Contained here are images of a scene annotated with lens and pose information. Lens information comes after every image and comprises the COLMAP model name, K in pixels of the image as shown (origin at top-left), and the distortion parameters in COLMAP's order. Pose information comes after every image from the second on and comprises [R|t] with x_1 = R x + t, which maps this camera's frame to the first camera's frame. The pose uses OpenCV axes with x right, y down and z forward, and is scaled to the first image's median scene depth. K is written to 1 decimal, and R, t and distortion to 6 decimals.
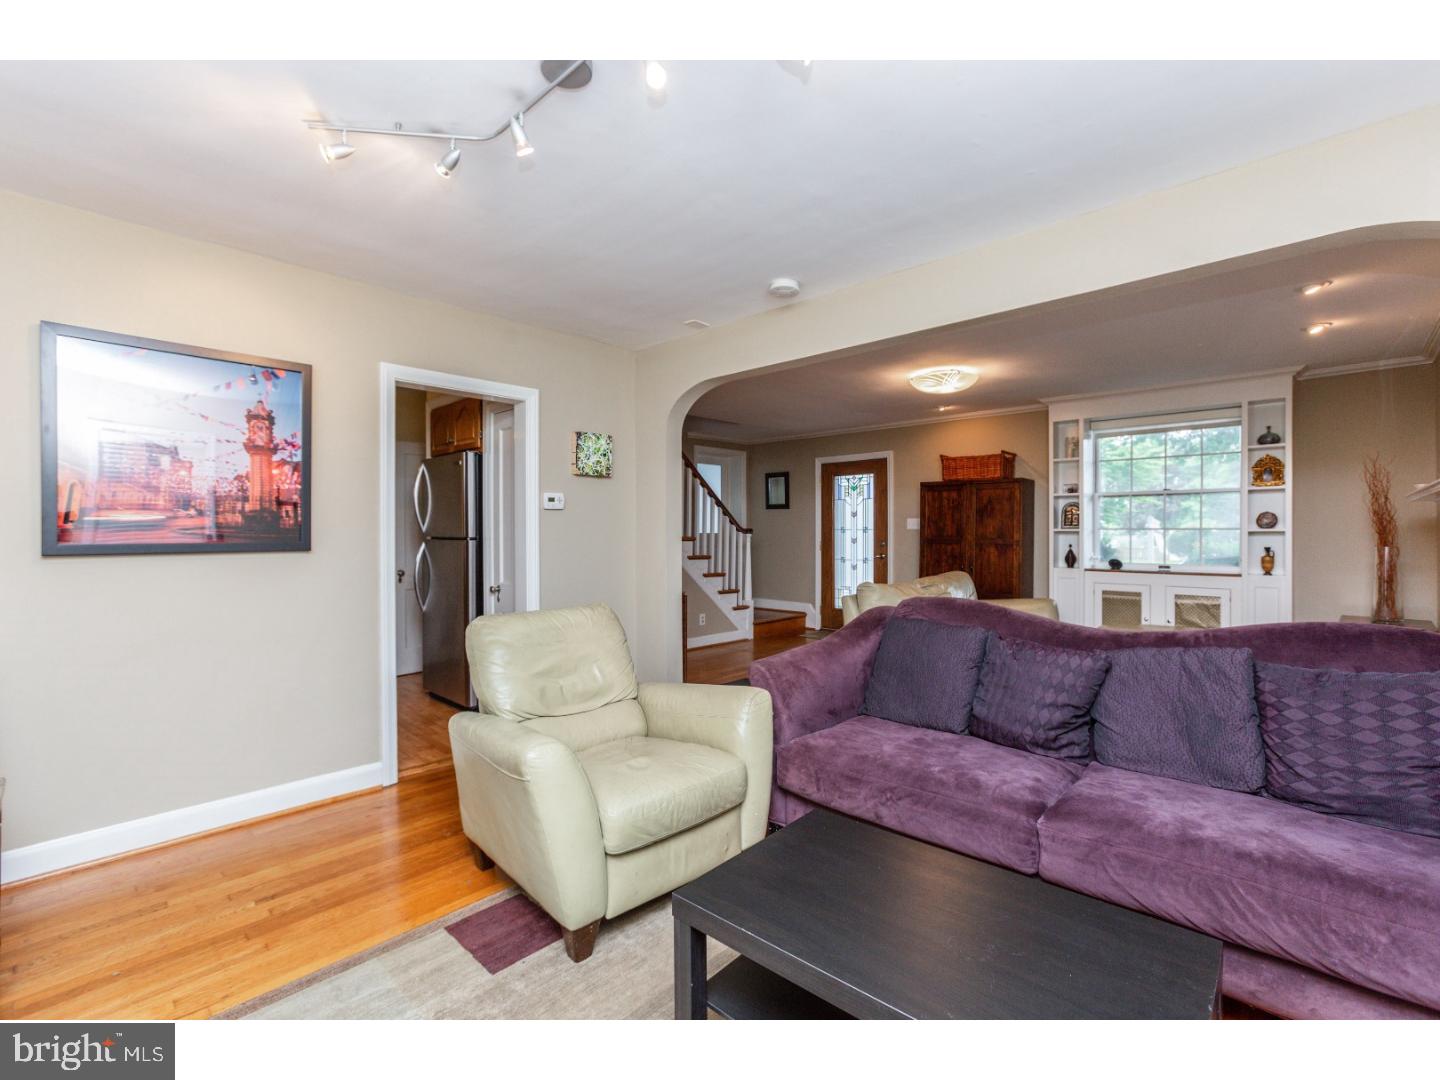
lens RADIAL K [[695.8, 0, 717.9], [0, 695.8, 532.5], [0, 0, 1]] dist [-0.000036, 0.014421]
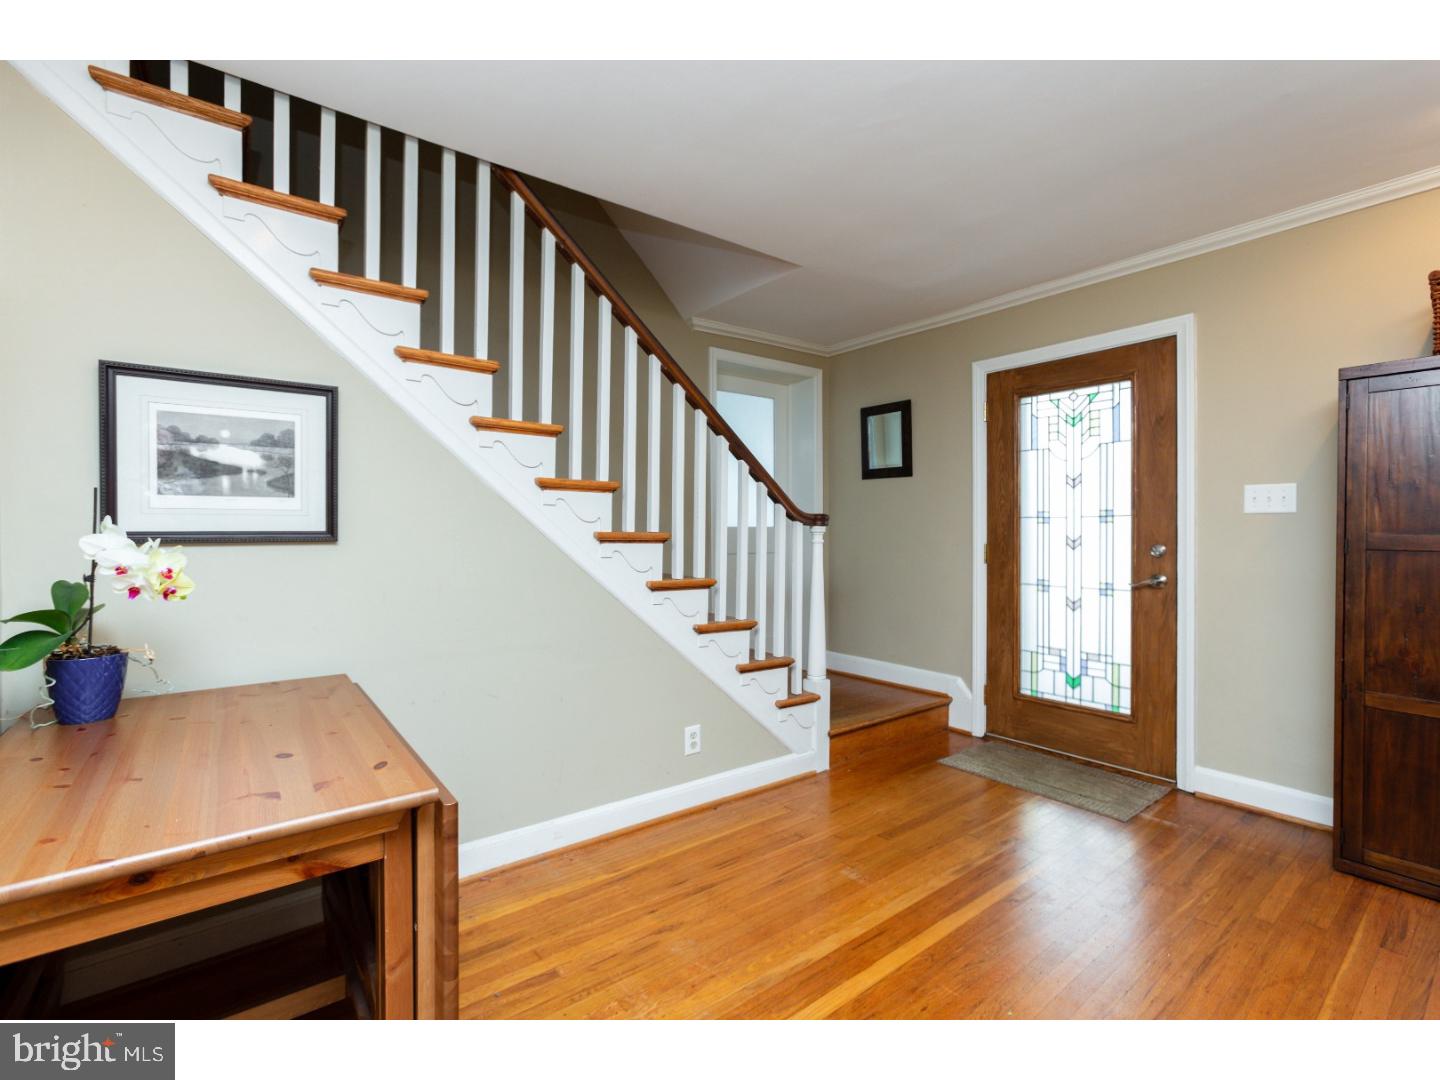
lens RADIAL K [[629.4, 0, 677.0], [0, 629.4, 541.1], [0, 0, 1]] dist [0.002231, 0.000331]
pose [[0.975620, 0.001481, -0.219461, 0.041469], [0.001165, 0.999928, 0.011927, 0.006043], [0.219462, -0.011892, 0.975548, 0.565557]]
